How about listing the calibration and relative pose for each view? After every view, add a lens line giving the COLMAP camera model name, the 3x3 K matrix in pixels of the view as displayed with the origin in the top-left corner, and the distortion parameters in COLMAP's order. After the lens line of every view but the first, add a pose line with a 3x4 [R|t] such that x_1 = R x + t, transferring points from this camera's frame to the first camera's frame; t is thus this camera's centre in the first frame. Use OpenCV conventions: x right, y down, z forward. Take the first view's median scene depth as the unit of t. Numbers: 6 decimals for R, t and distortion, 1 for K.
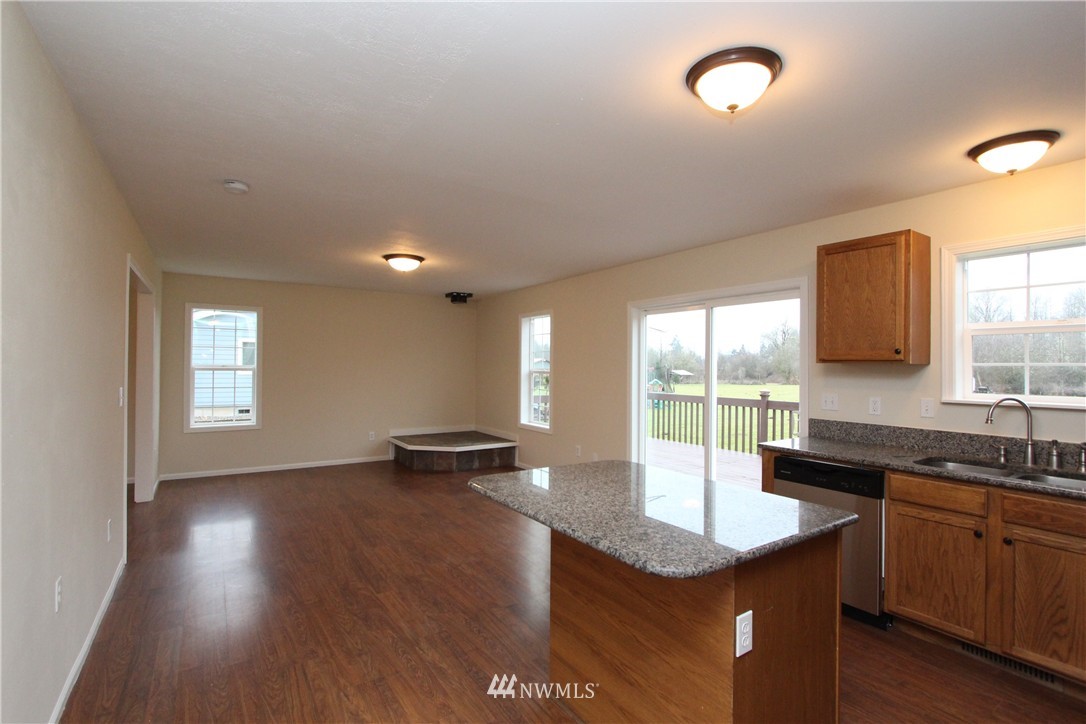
lens RADIAL K [[505.0, 0, 548.0], [0, 505.0, 362.6], [0, 0, 1]] dist [-0.018595, 0.000188]
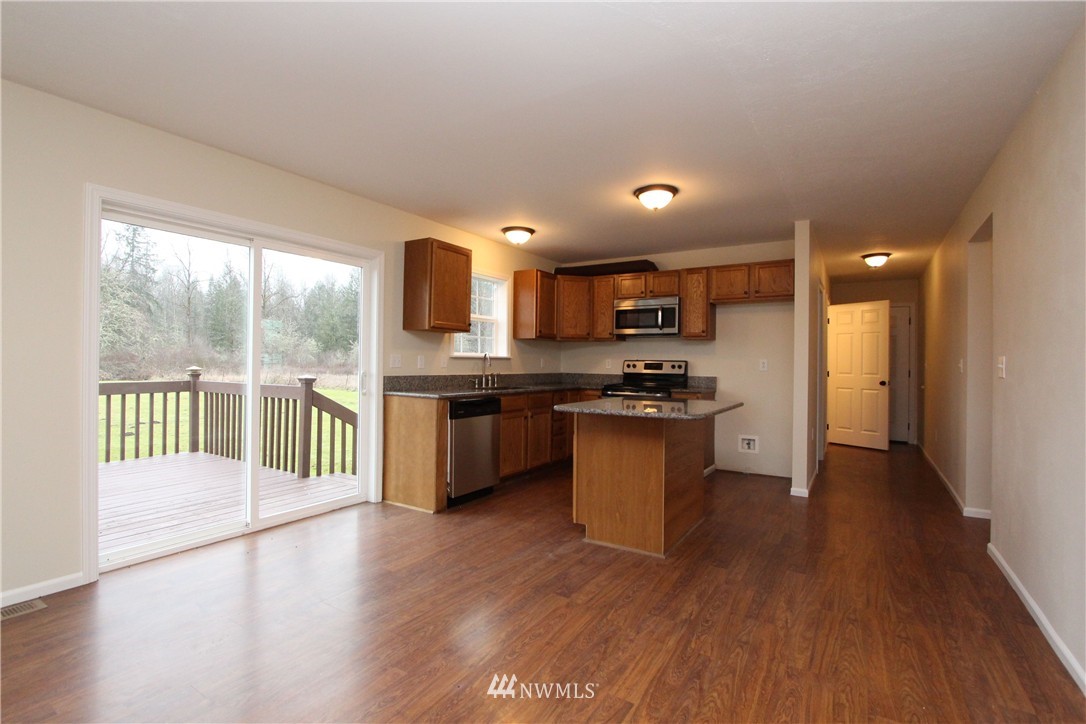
lens RADIAL K [[505.0, 0, 548.0], [0, 505.0, 362.6], [0, 0, 1]] dist [-0.018595, 0.000188]
pose [[-0.406762, -0.012872, 0.913443, -1.009483], [-0.019307, 0.999799, 0.005492, 0.097342], [-0.913330, -0.015402, -0.406929, 1.651186]]
